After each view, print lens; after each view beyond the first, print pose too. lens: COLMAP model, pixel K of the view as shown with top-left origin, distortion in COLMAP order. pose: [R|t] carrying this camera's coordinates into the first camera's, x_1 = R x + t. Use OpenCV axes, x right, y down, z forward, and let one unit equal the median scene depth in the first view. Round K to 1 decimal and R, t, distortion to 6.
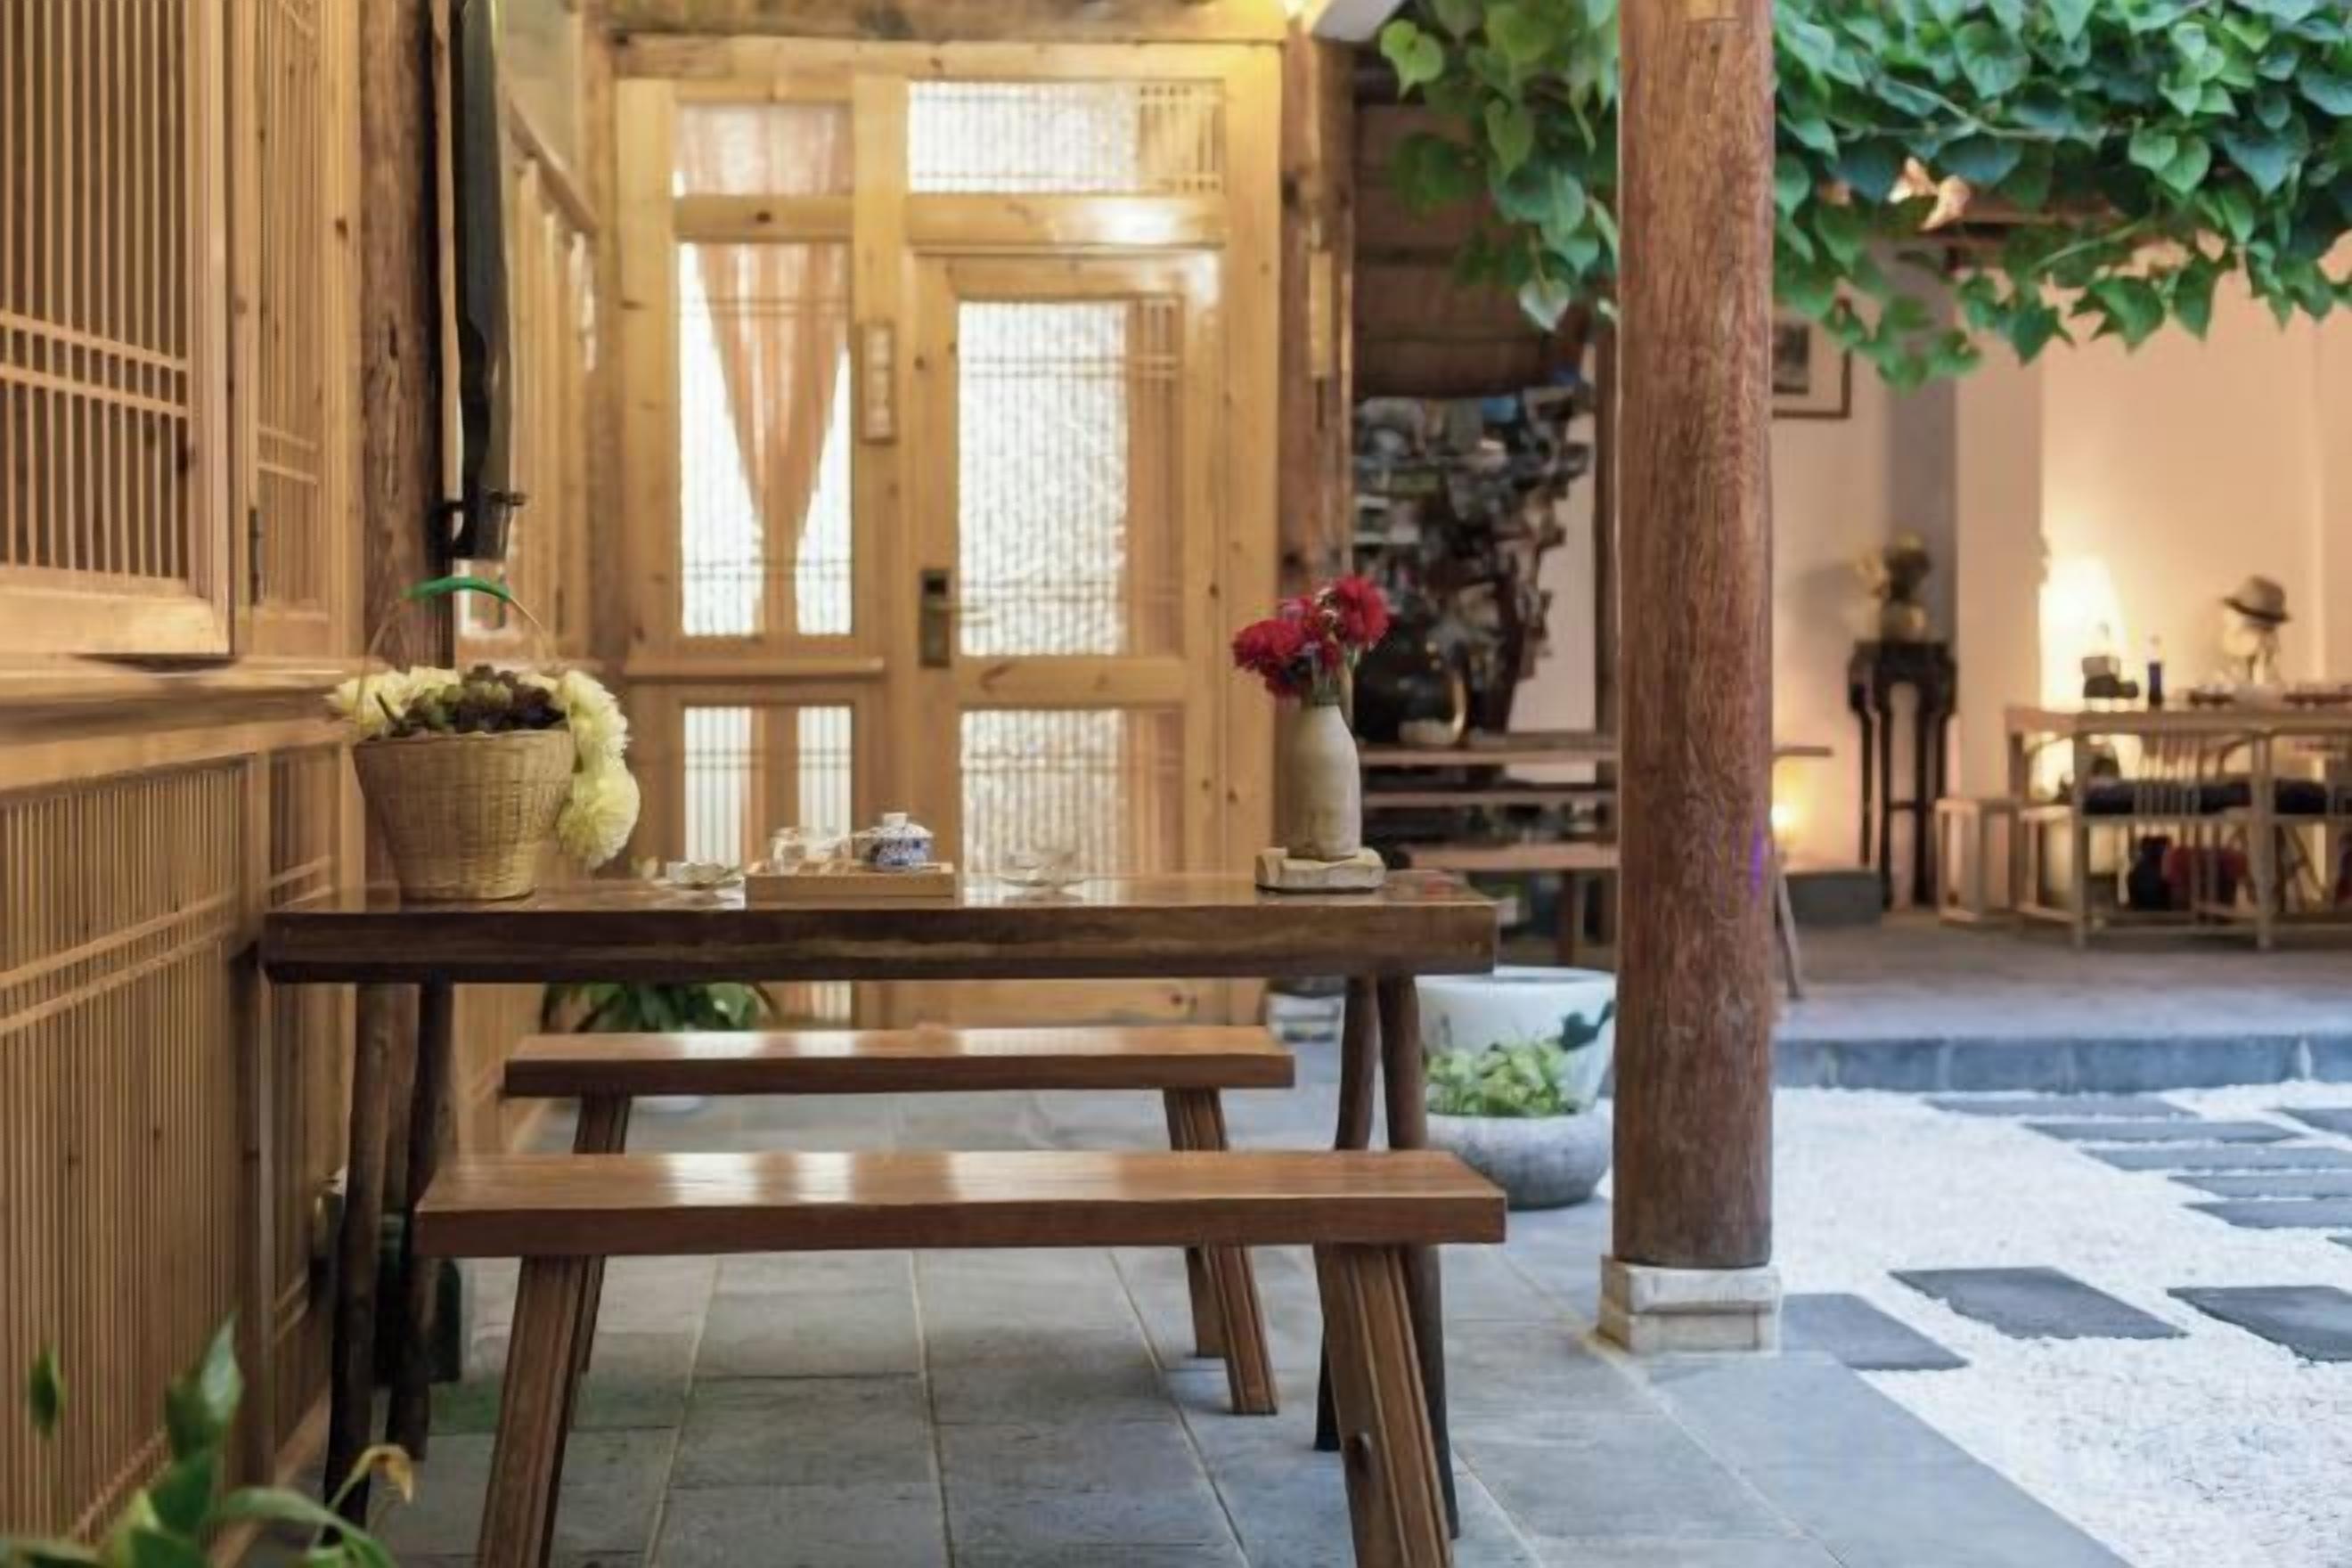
lens RADIAL K [[3429.9, 0, 1174.0], [0, 3429.9, 758.9], [0, 0, 1]] dist [-0.012456, 0.000000]
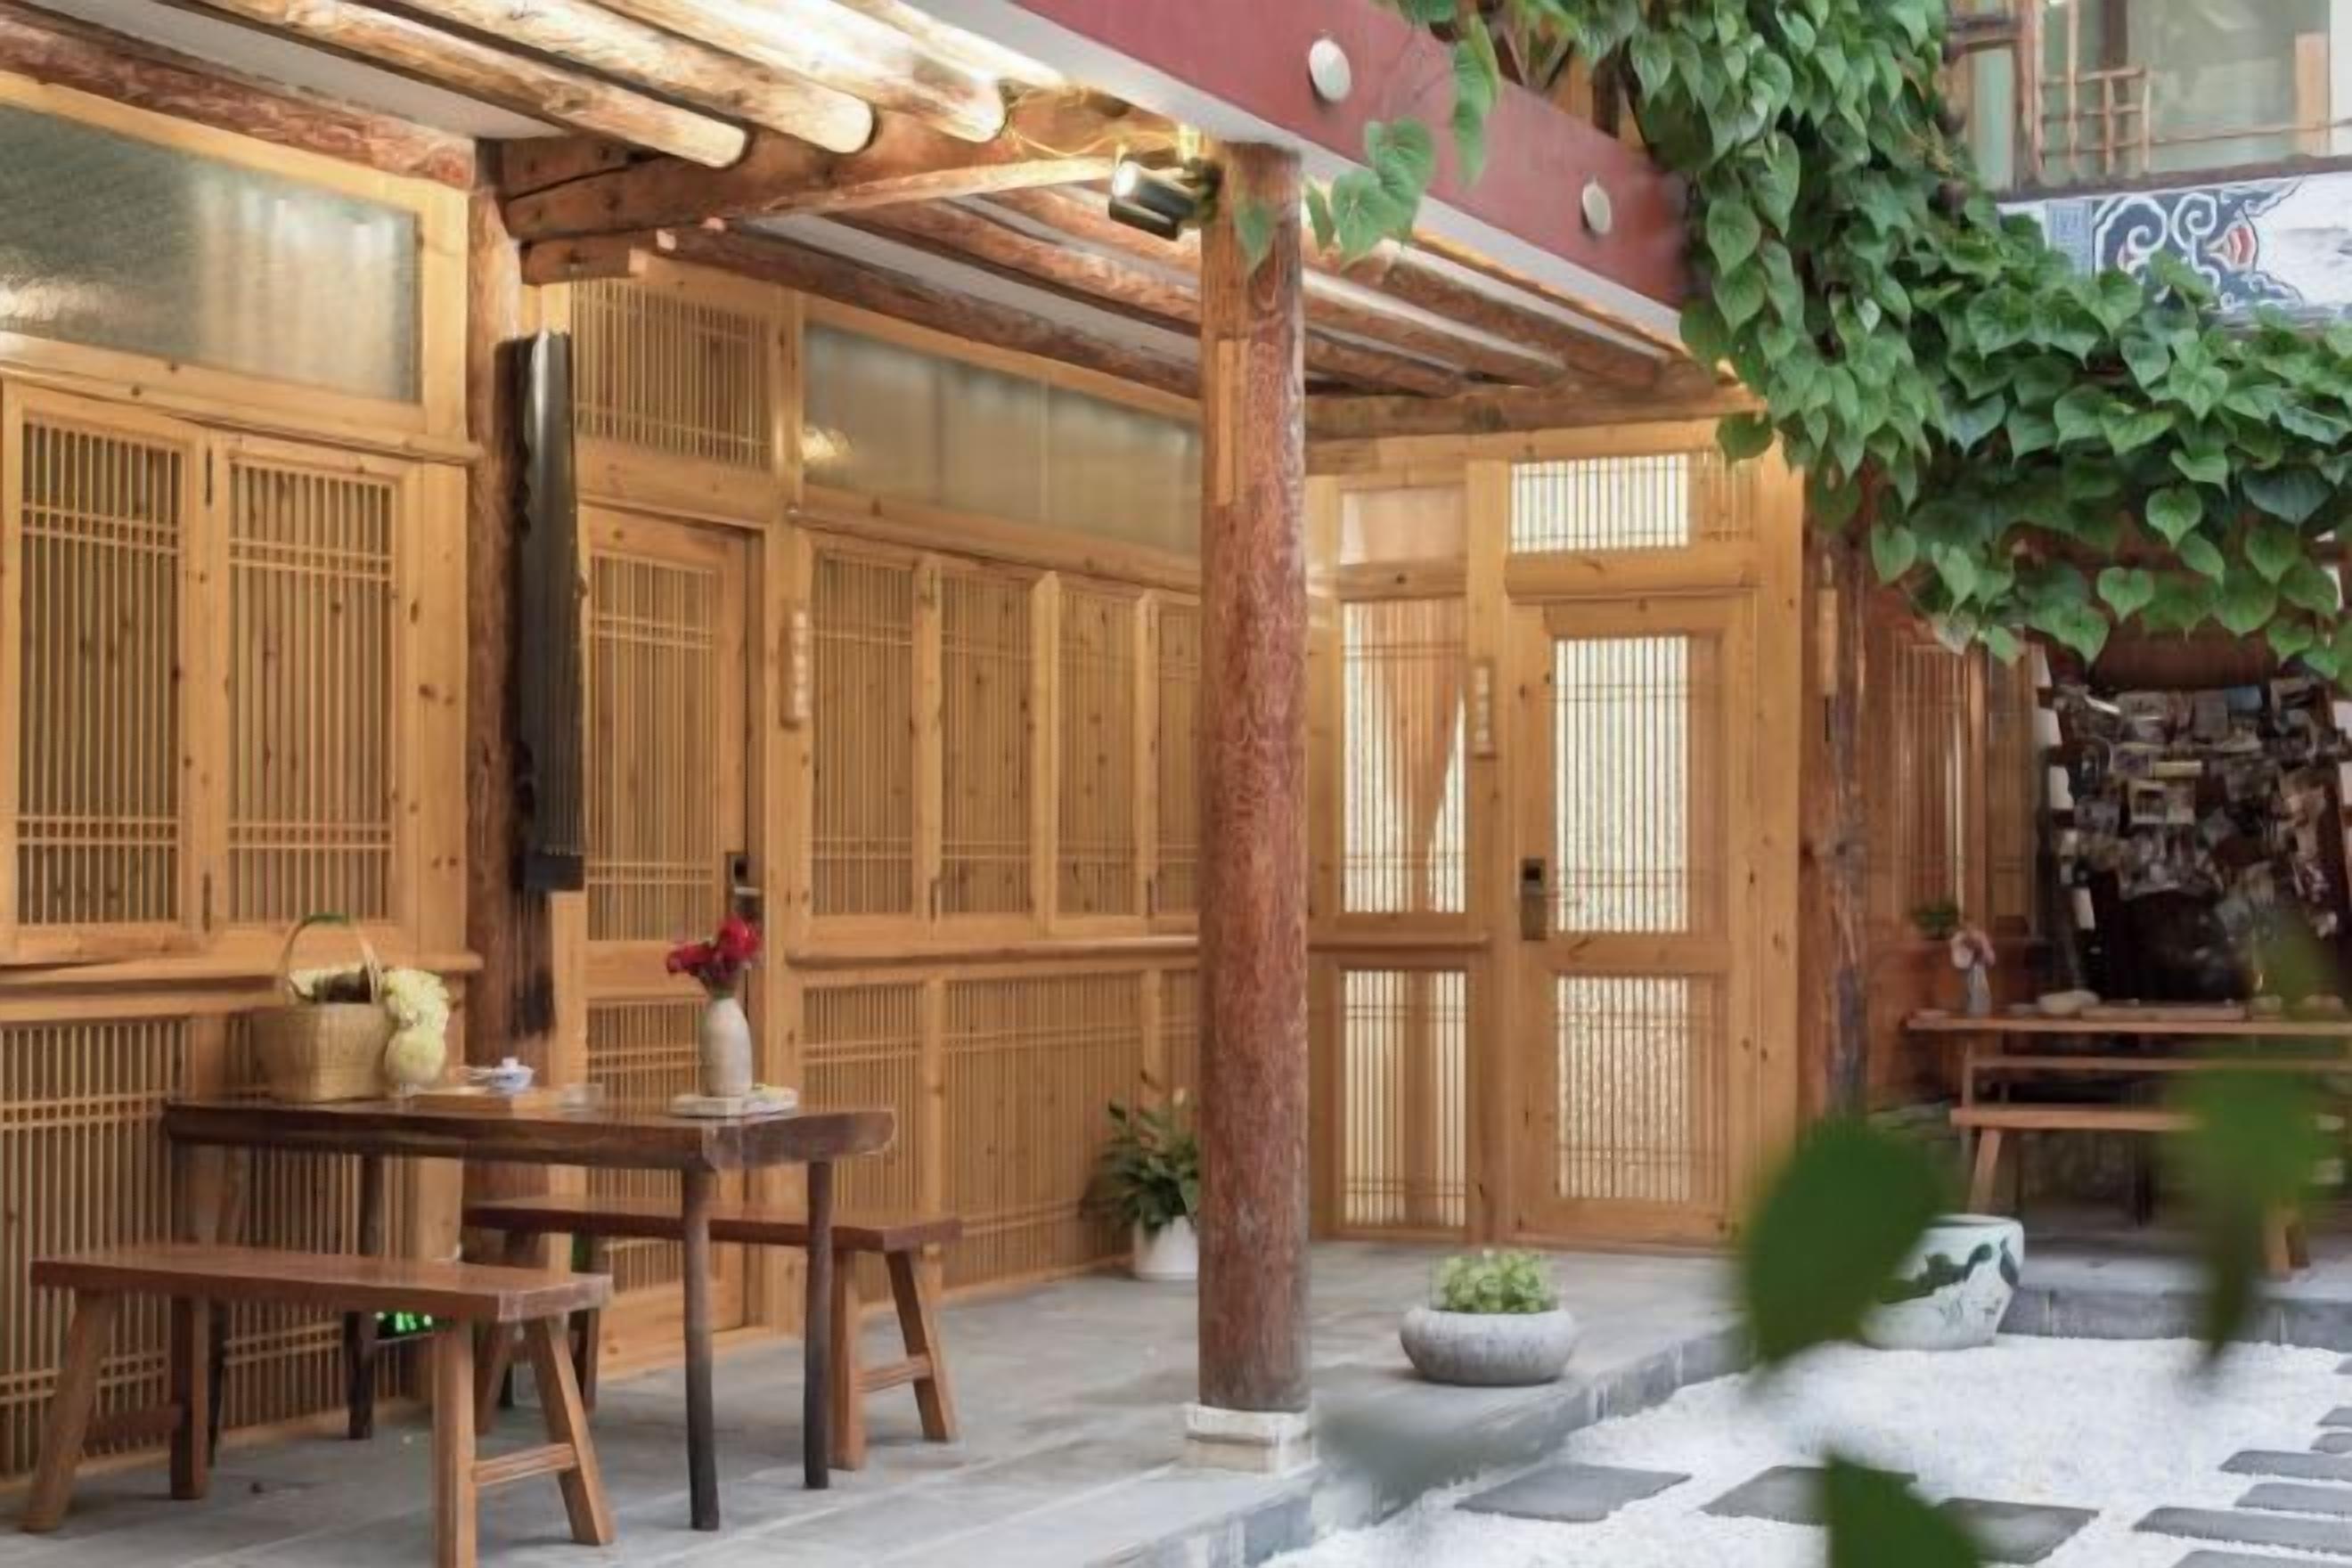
lens RADIAL K [[3429.9, 0, 1171.3], [0, 3429.9, 801.0], [0, 0, 1]] dist [-0.012456, 0.000000]
pose [[0.850919, -0.008466, -0.525229, 0.462453], [-0.019923, 0.998631, -0.048374, -0.014875], [0.524919, 0.051627, 0.849585, -0.102566]]
